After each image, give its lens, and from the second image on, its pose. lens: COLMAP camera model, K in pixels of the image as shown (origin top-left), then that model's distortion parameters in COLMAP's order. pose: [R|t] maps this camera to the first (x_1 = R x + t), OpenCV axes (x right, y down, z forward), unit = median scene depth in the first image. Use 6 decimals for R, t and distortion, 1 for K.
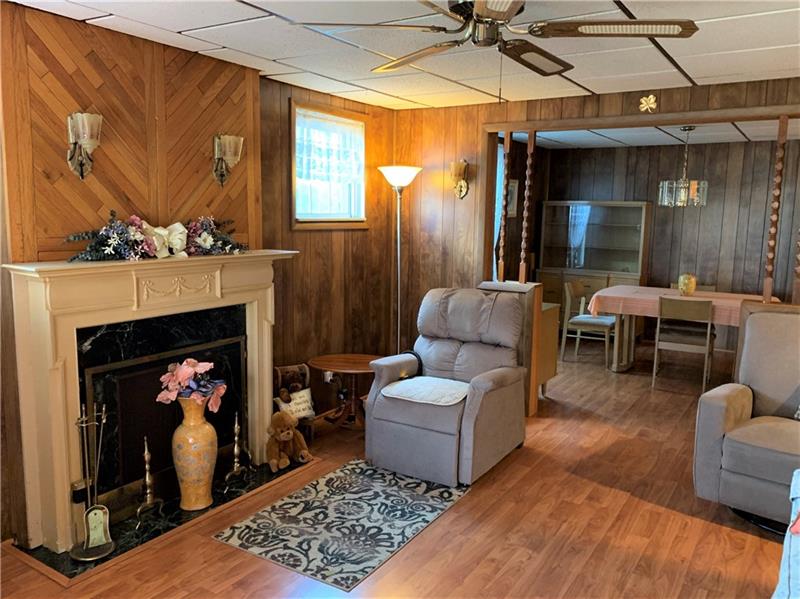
lens RADIAL K [[617.6, 0, 400.0], [0, 617.6, 299.5], [0, 0, 1]] dist [0.027726, -0.003381]
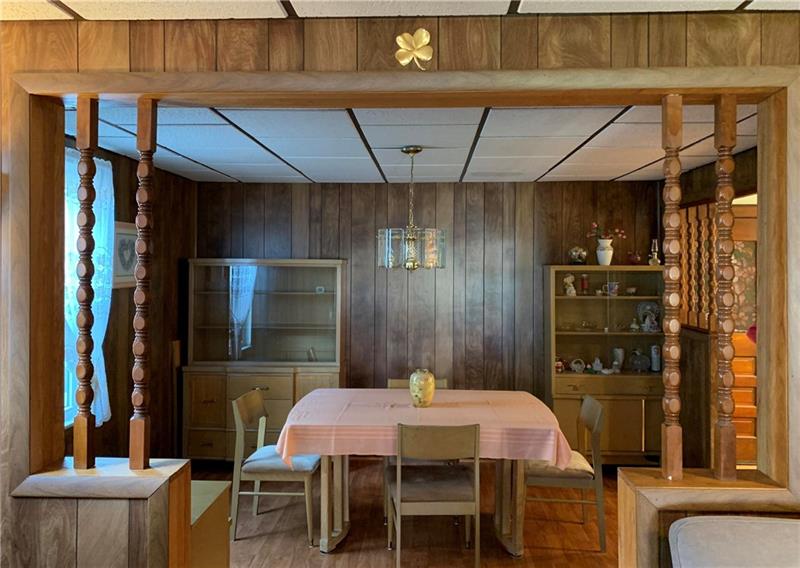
lens RADIAL K [[640.7, 0, 398.9], [0, 640.7, 247.2], [0, 0, 1]] dist [0.110472, -0.241276]
pose [[0.861528, -0.002454, 0.507705, 0.094100], [0.088564, 0.985383, -0.145521, -0.066205], [-0.499927, 0.170335, 0.849152, 0.383436]]
